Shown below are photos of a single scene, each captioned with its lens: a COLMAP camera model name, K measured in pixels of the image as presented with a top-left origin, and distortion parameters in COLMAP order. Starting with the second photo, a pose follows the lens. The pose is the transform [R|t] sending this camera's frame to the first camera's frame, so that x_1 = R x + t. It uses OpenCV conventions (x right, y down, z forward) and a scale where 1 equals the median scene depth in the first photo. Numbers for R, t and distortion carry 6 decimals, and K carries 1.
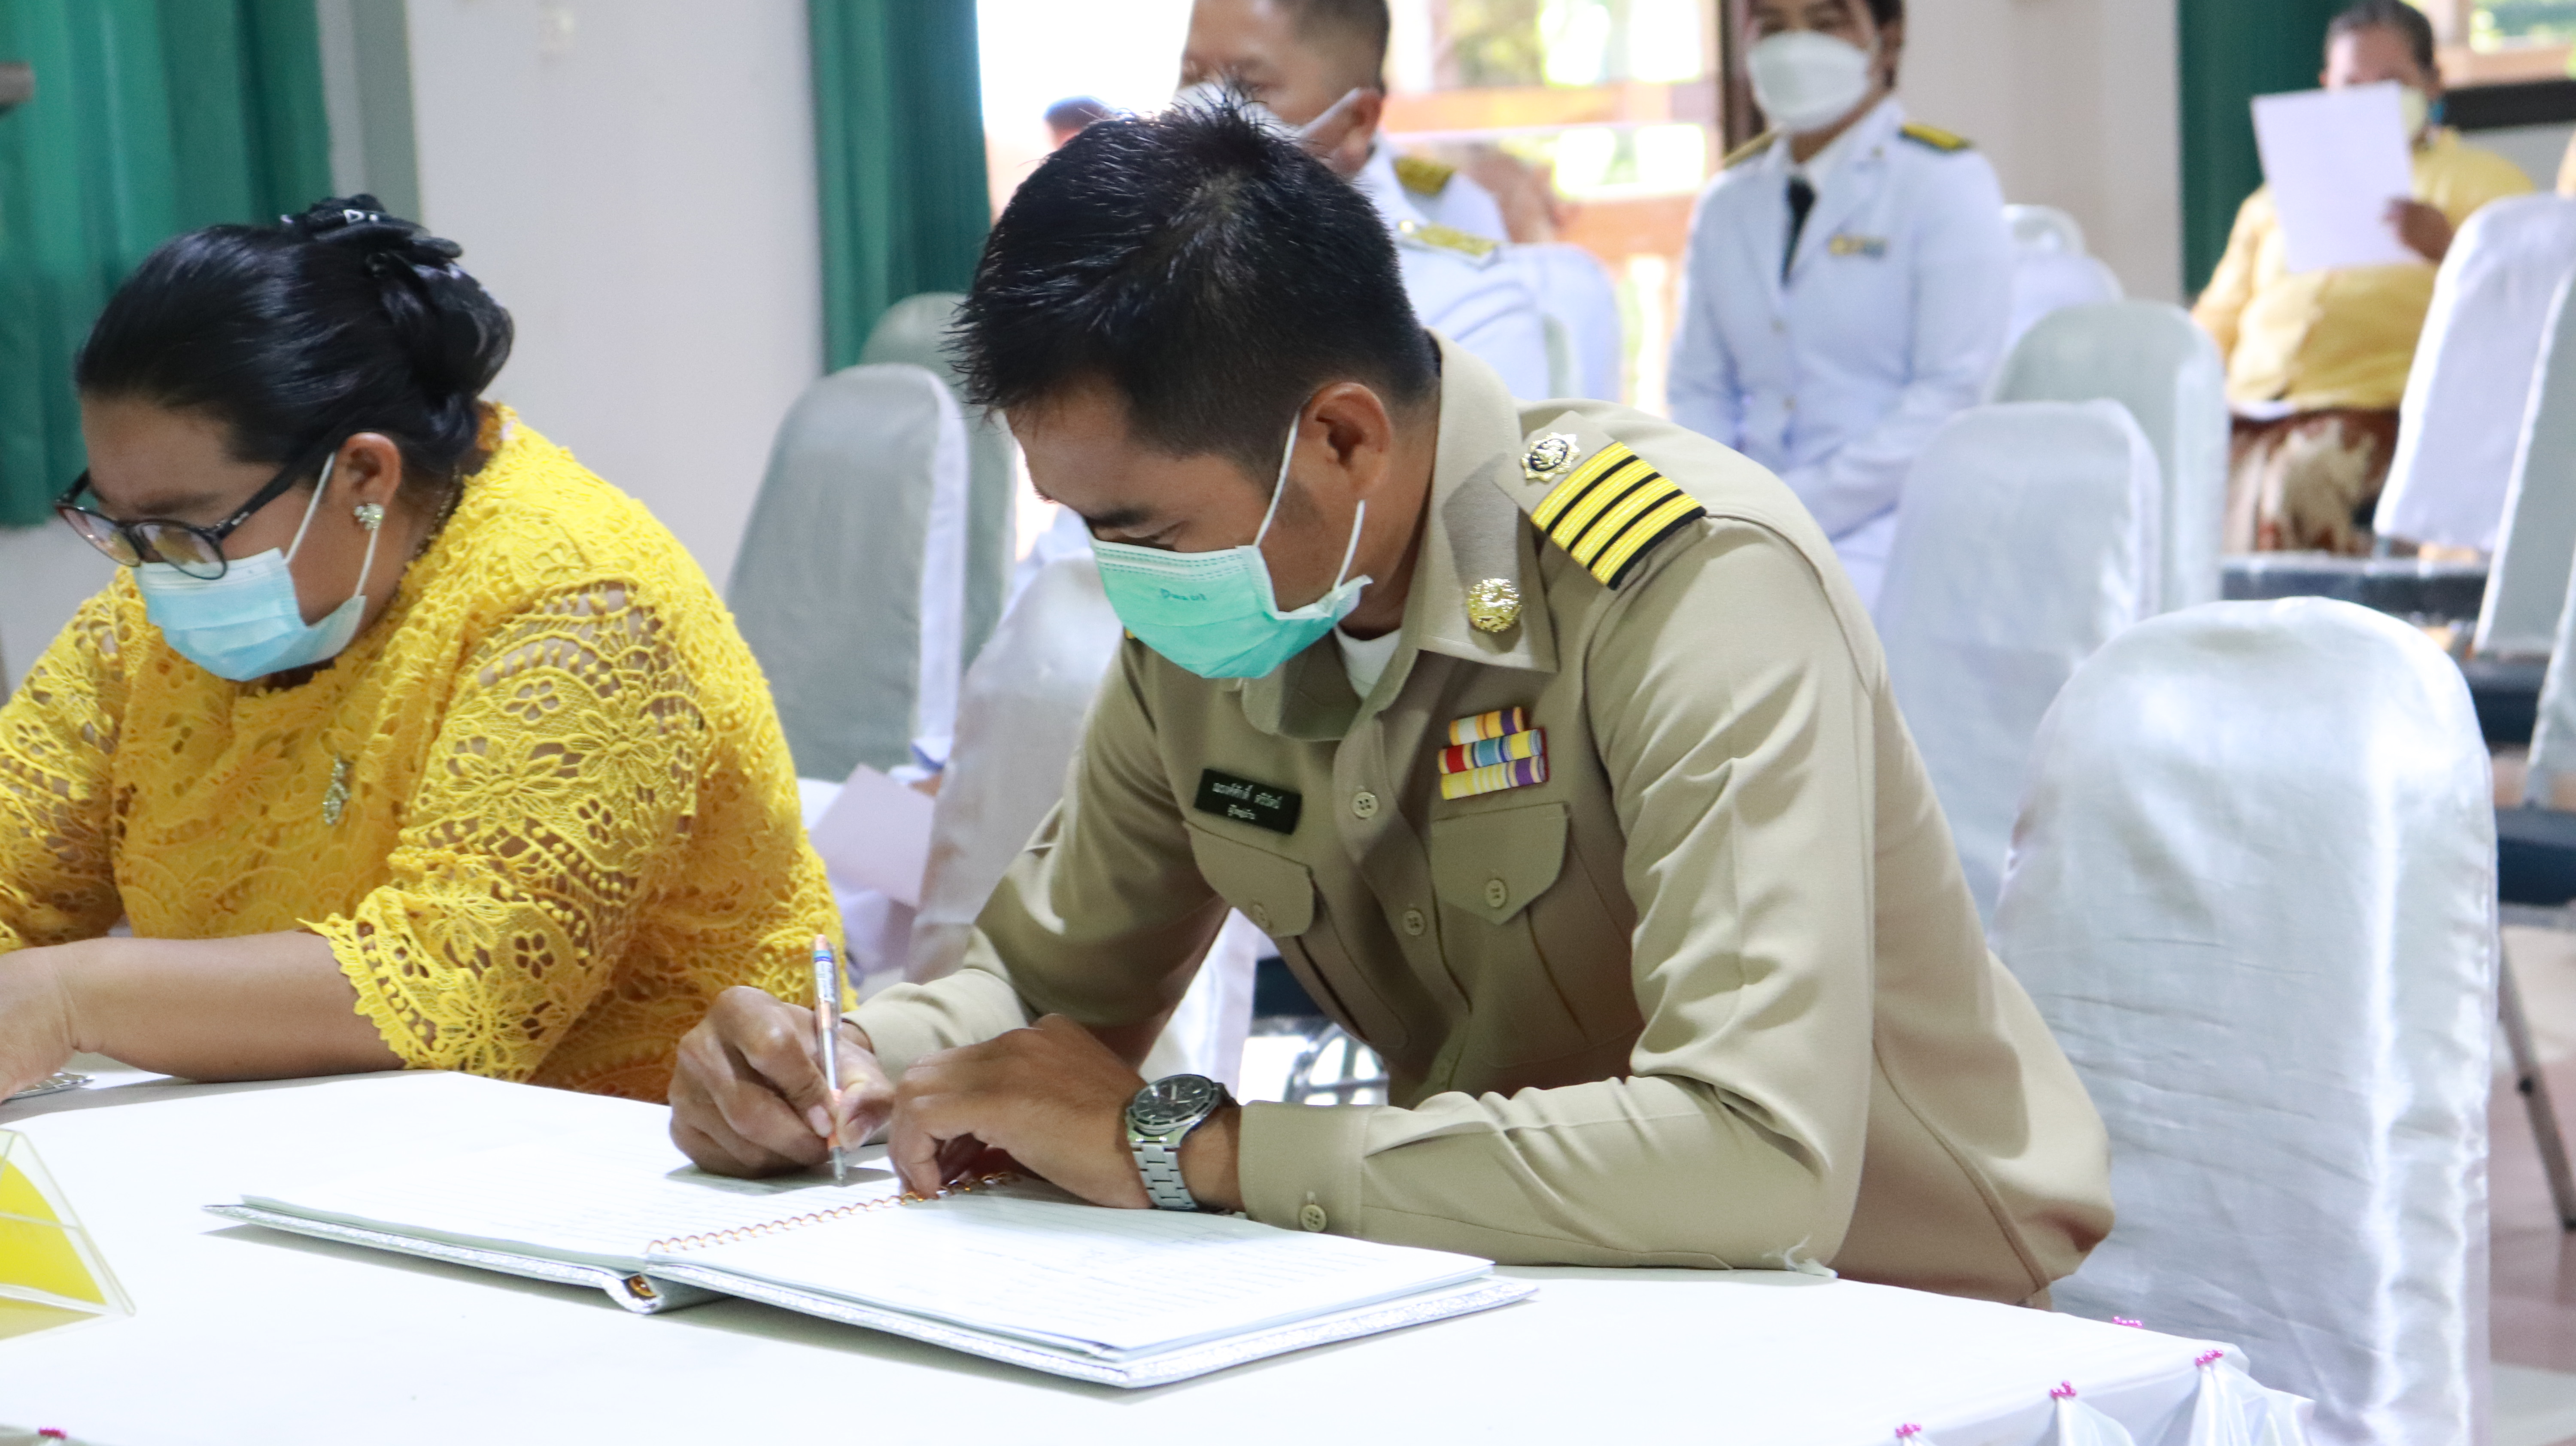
lens RADIAL K [[7084.5, 0, 1288.0], [0, 7084.5, 723.0], [0, 0, 1]] dist [0.486589, 0.390155]
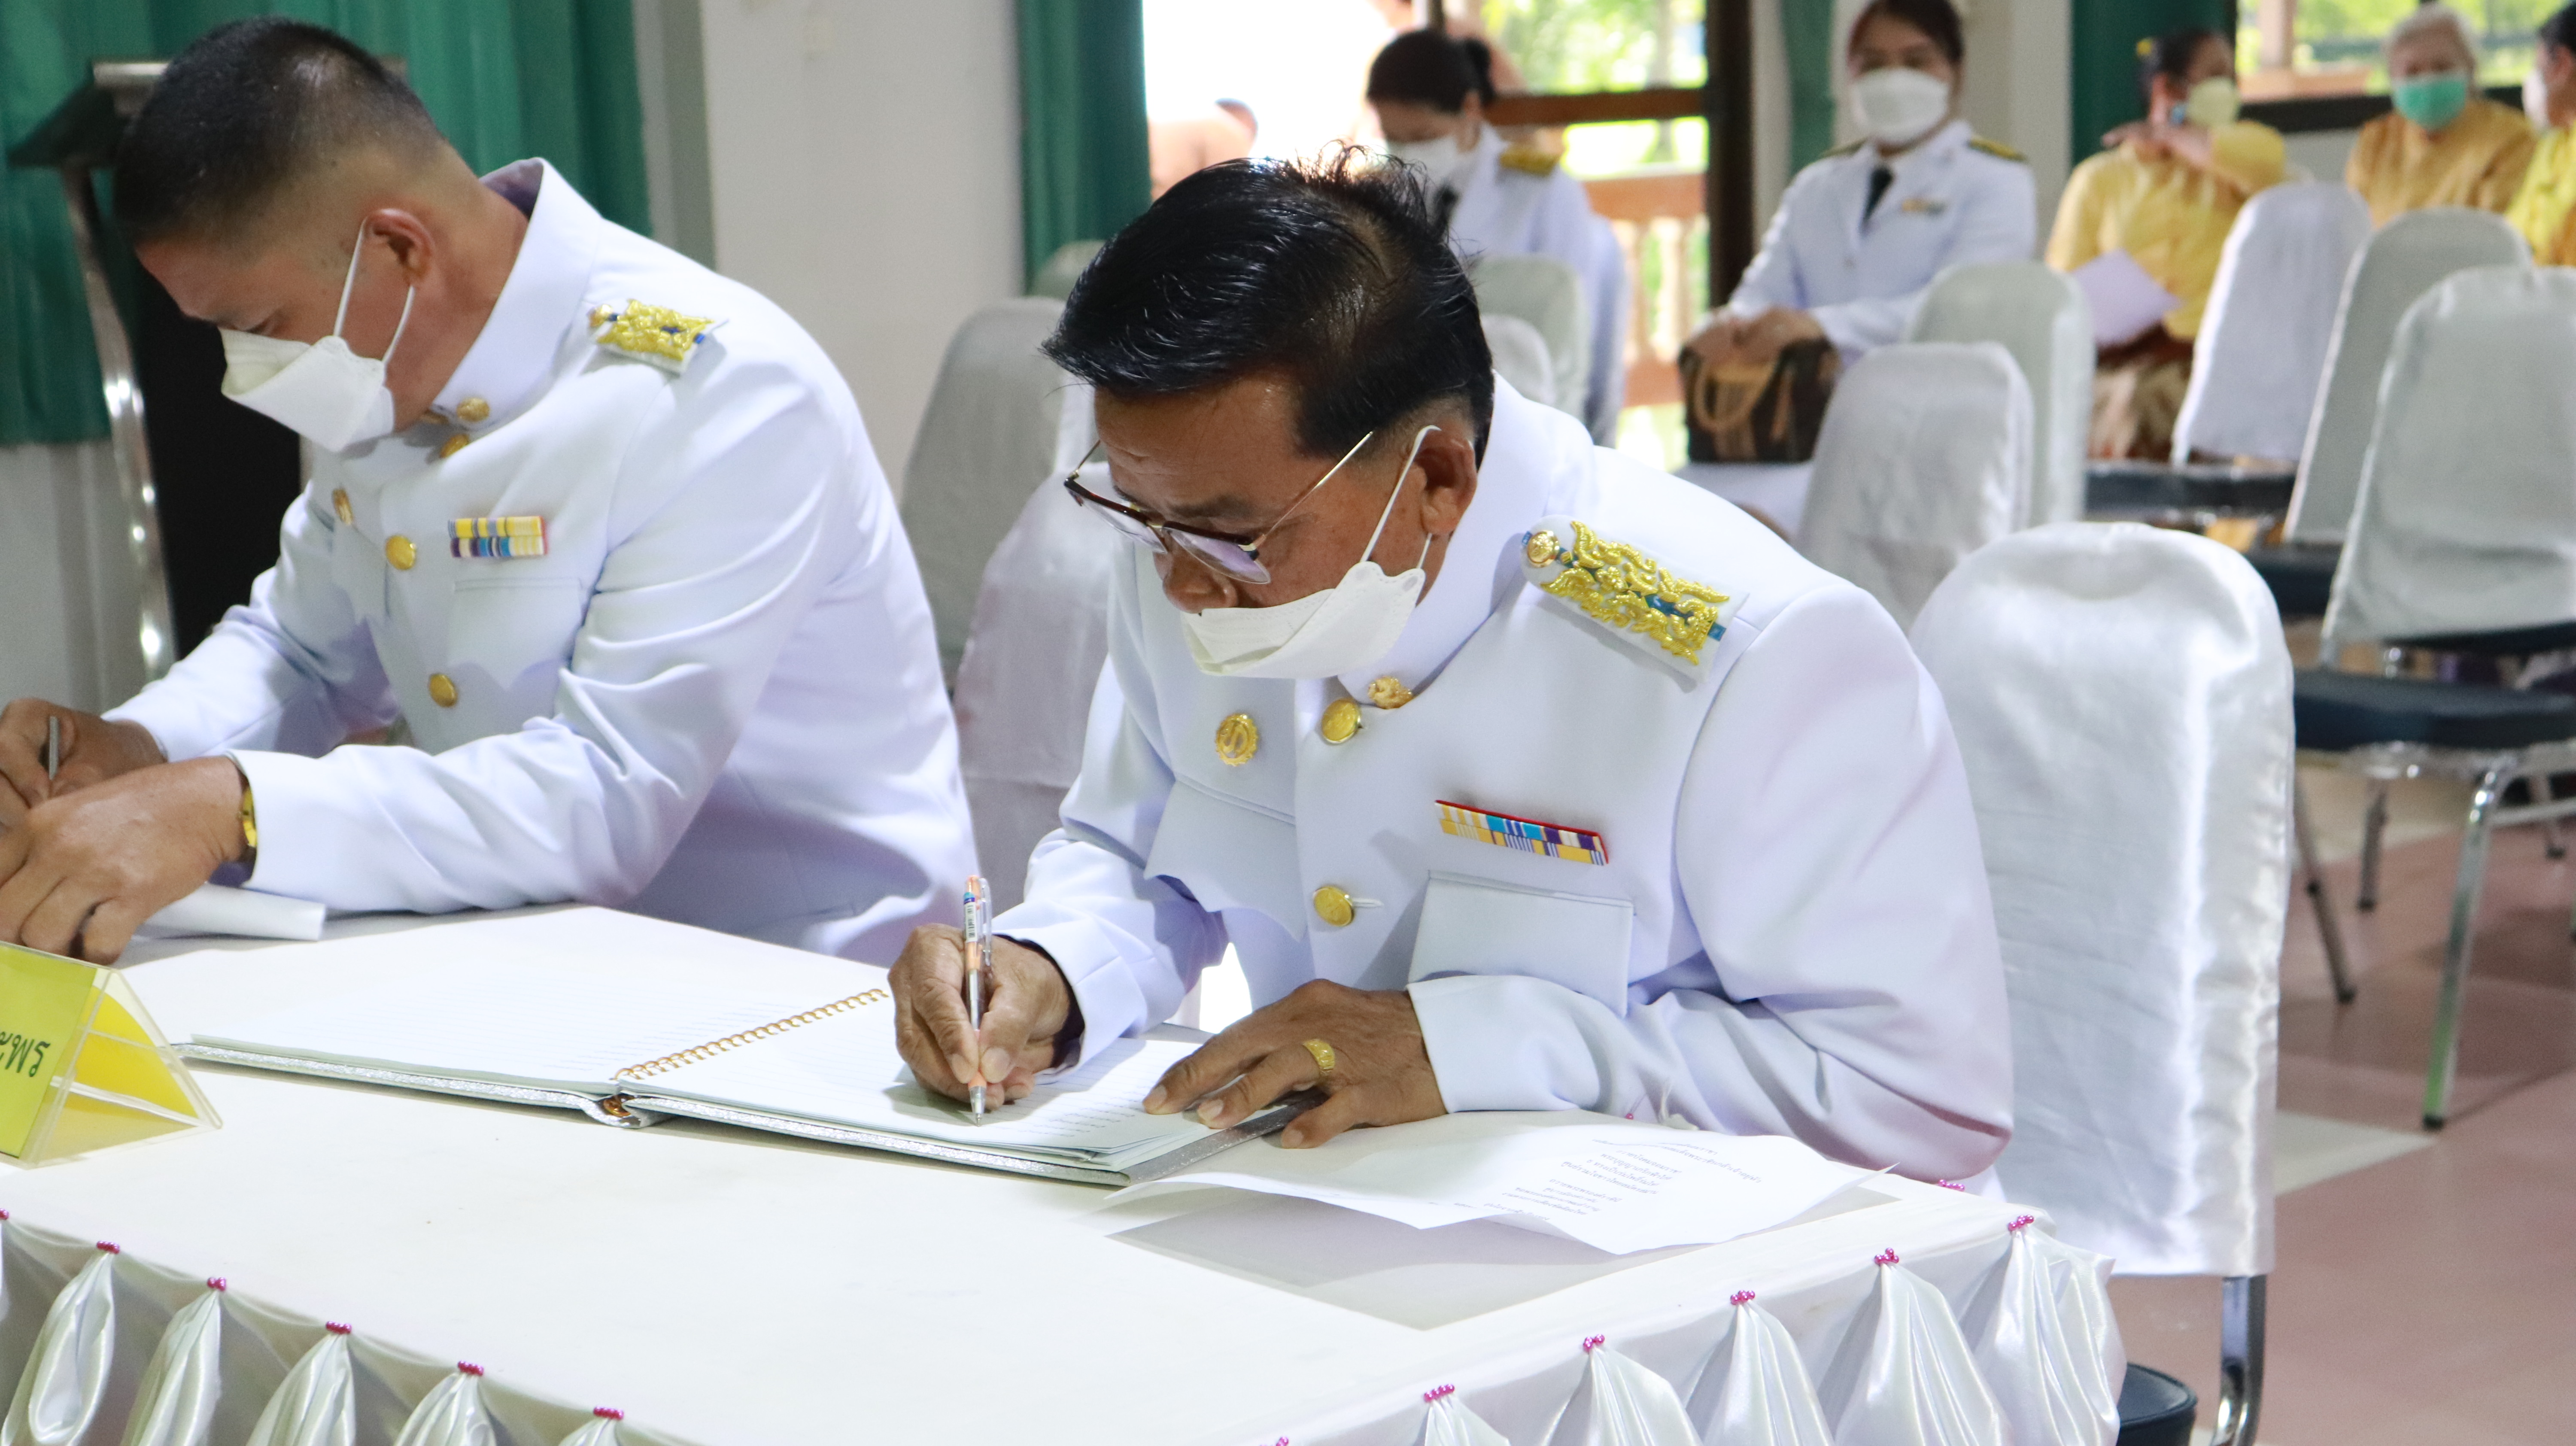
lens RADIAL K [[4860.3, 0, 1290.4], [0, 4860.3, 799.2], [0, 0, 1]] dist [0.112487, 0.378990]
pose [[0.999183, 0.017435, -0.036466, 0.033719], [-0.015443, 0.998410, 0.054220, -0.013521], [0.037354, -0.053612, 0.997863, 0.197155]]
